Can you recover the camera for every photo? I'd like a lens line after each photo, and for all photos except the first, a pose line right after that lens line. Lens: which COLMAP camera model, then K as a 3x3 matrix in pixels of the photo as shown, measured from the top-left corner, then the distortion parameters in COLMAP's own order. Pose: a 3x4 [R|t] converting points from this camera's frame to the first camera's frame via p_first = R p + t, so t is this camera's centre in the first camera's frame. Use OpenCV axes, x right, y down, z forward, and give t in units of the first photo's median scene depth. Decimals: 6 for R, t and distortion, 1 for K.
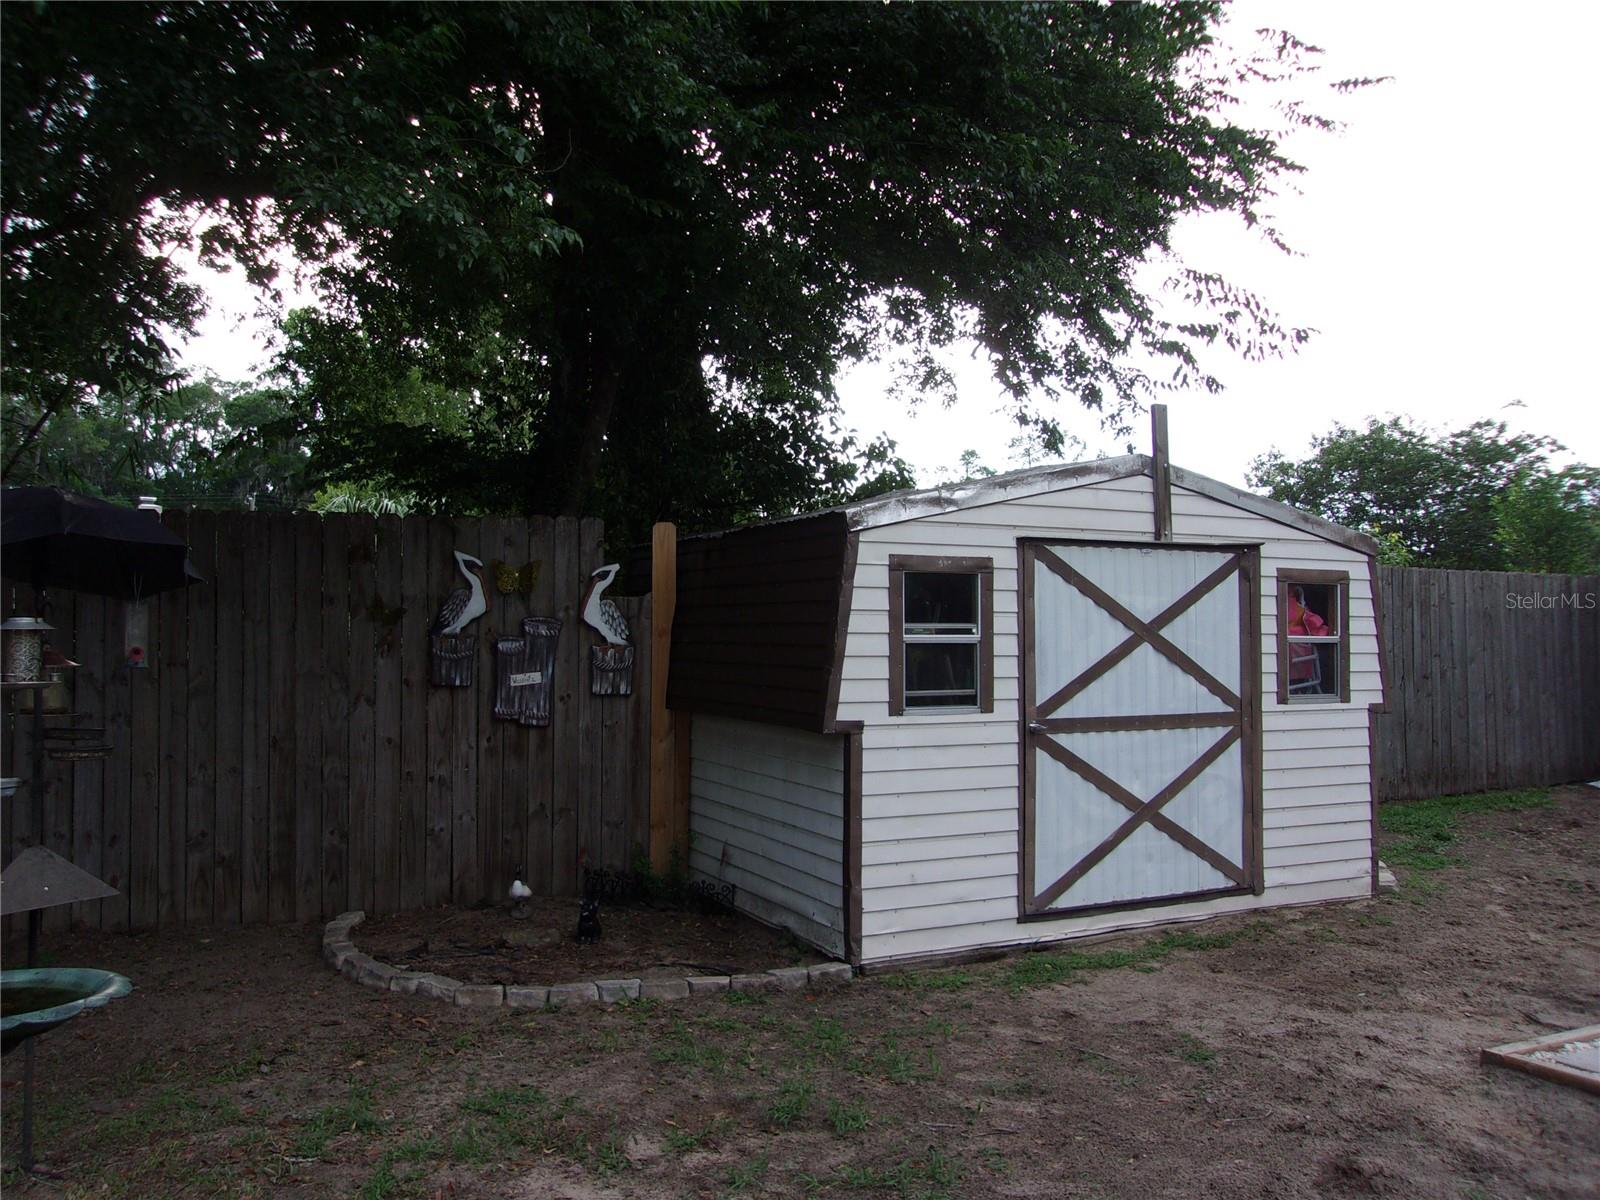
lens RADIAL K [[1274.2, 0, 809.8], [0, 1274.2, 589.9], [0, 0, 1]] dist [-0.009584, 0.045126]
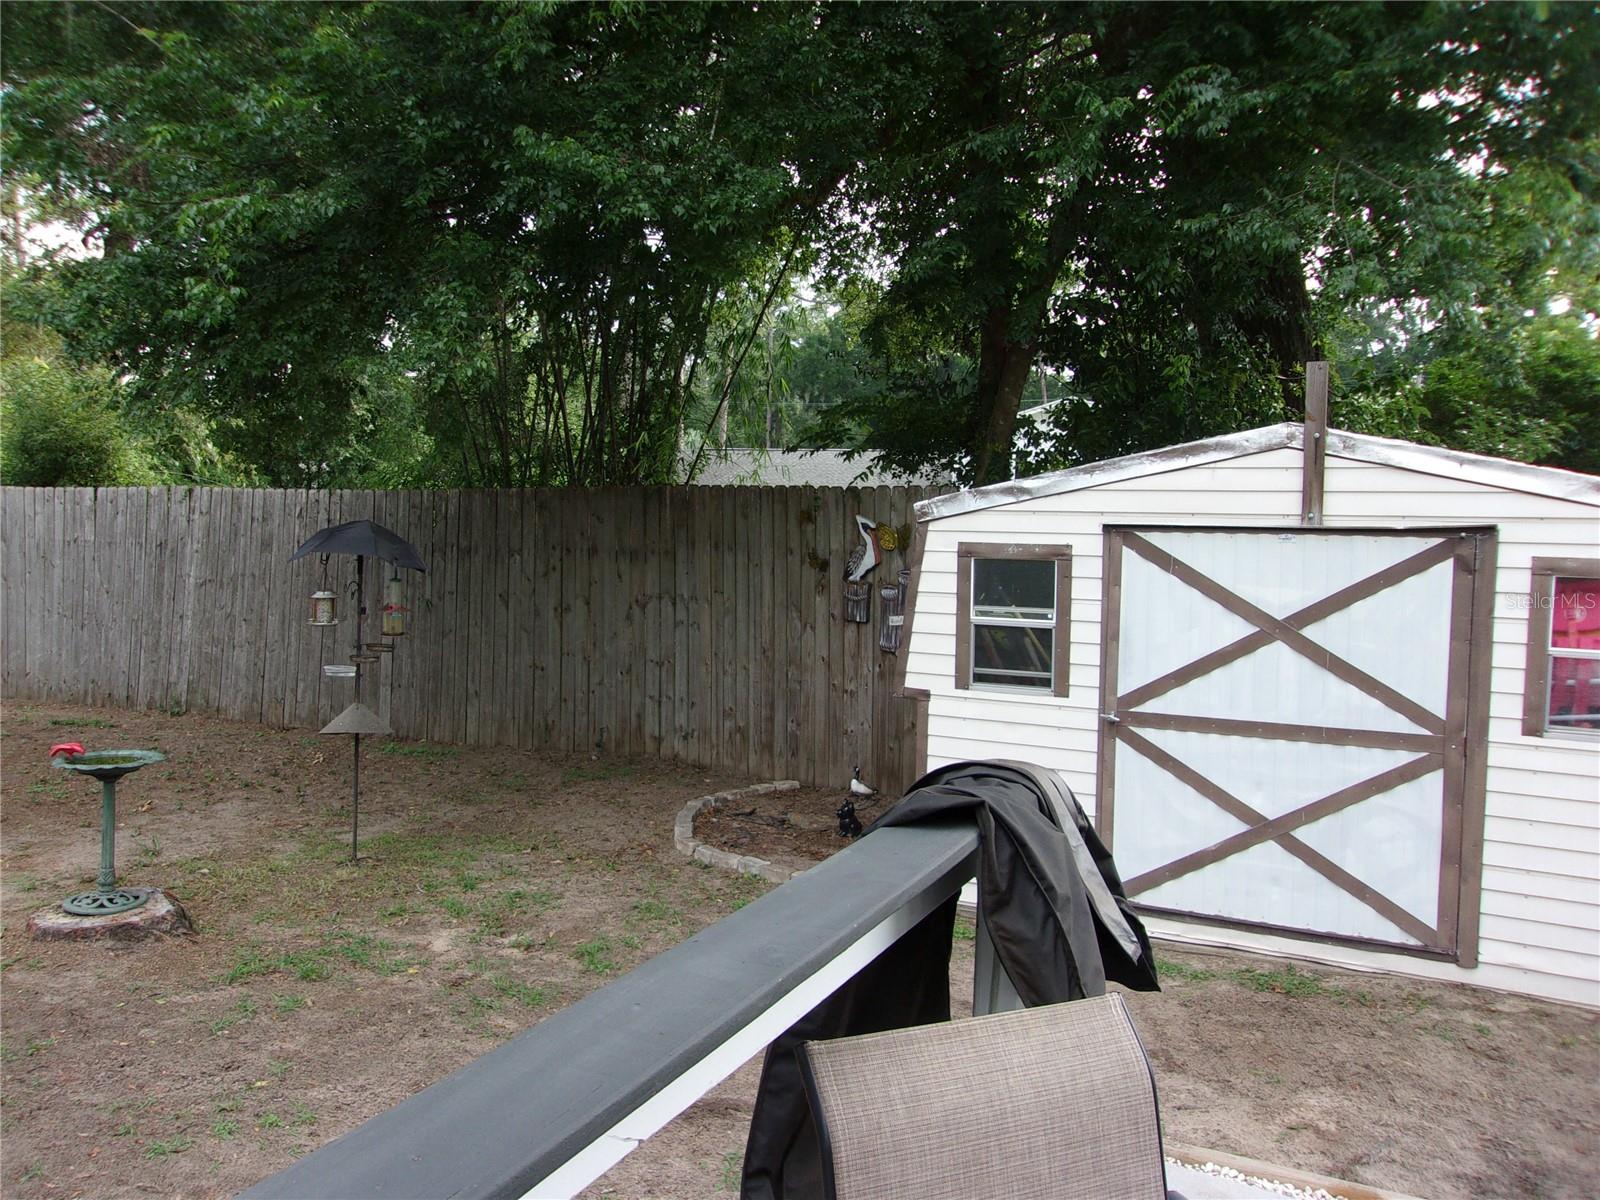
lens RADIAL K [[1274.2, 0, 747.0], [0, 1274.2, 587.5], [0, 0, 1]] dist [-0.009584, 0.045126]
pose [[0.583790, 0.059685, -0.809708, 0.760733], [0.019315, 0.995991, 0.087343, -0.079456], [0.811675, -0.066629, 0.580297, 0.195757]]
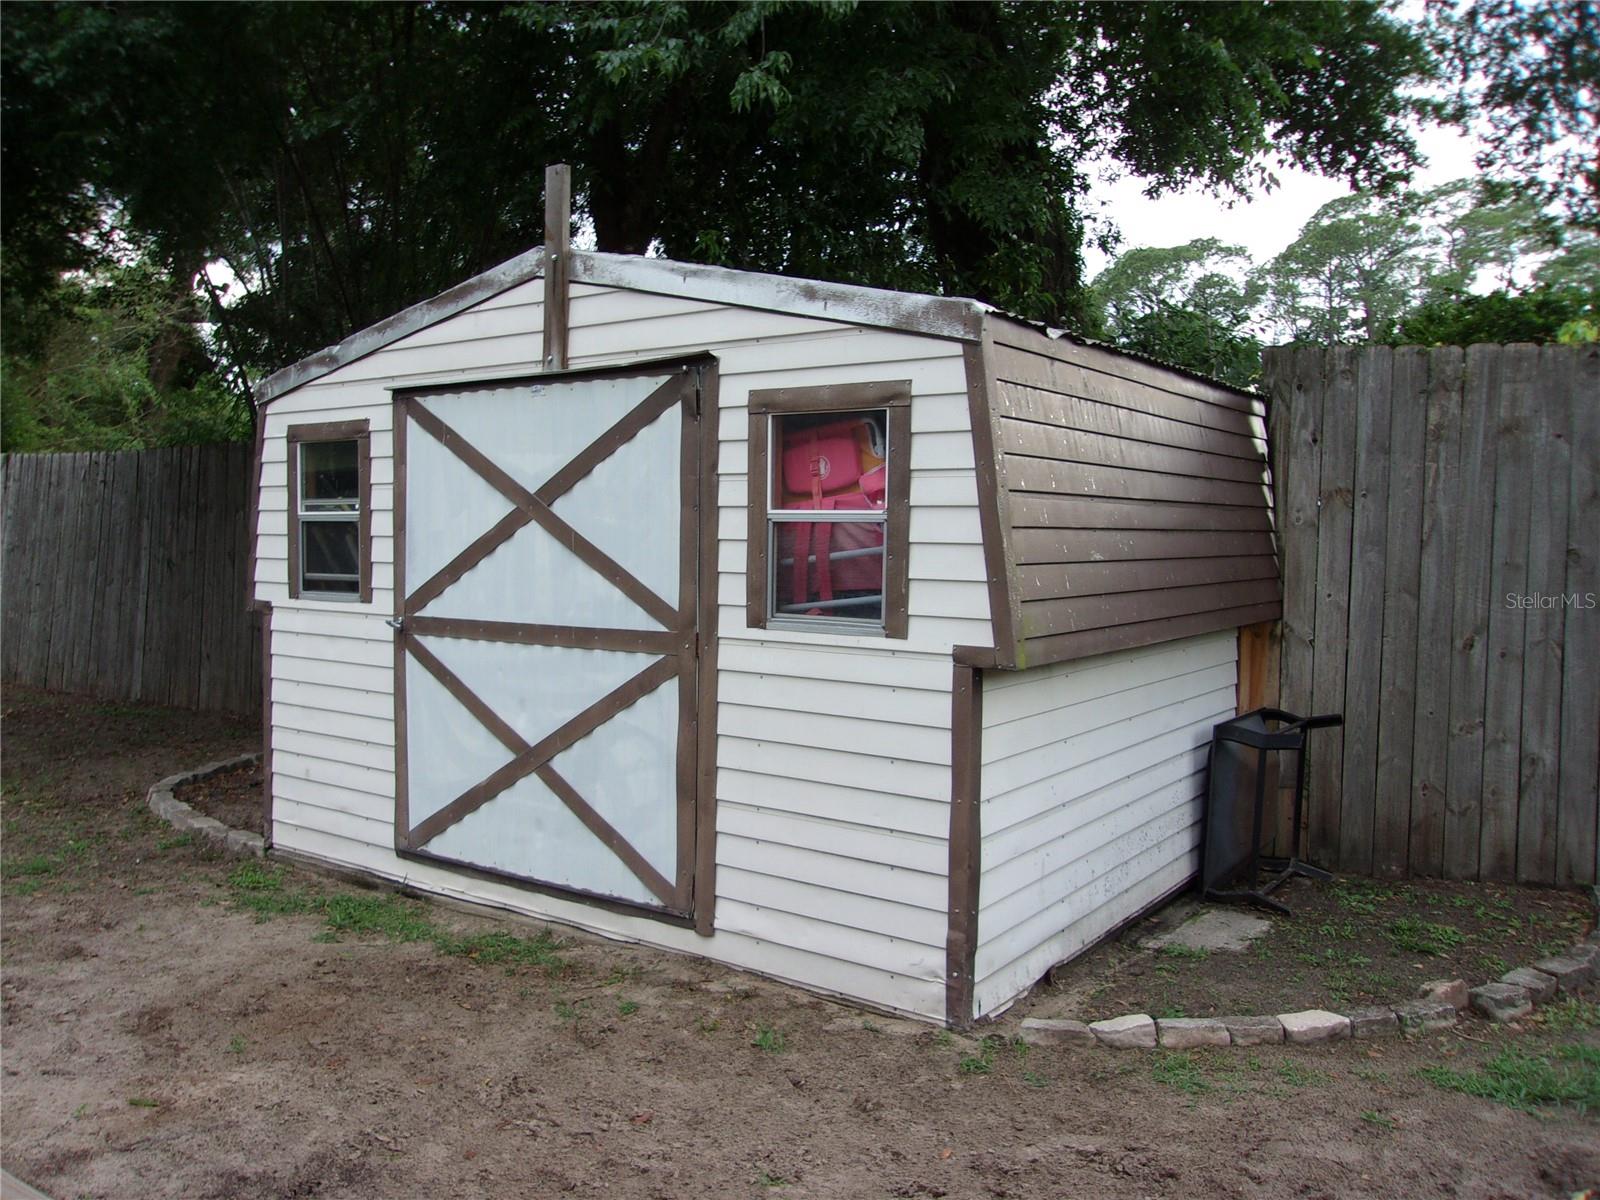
lens RADIAL K [[1274.2, 0, 732.5], [0, 1274.2, 596.1], [0, 0, 1]] dist [-0.009584, 0.045126]
pose [[0.441238, 0.048845, -0.896060, 0.944174], [0.027390, 0.997319, 0.067852, 0.038284], [0.896972, -0.054482, 0.438718, 0.791624]]
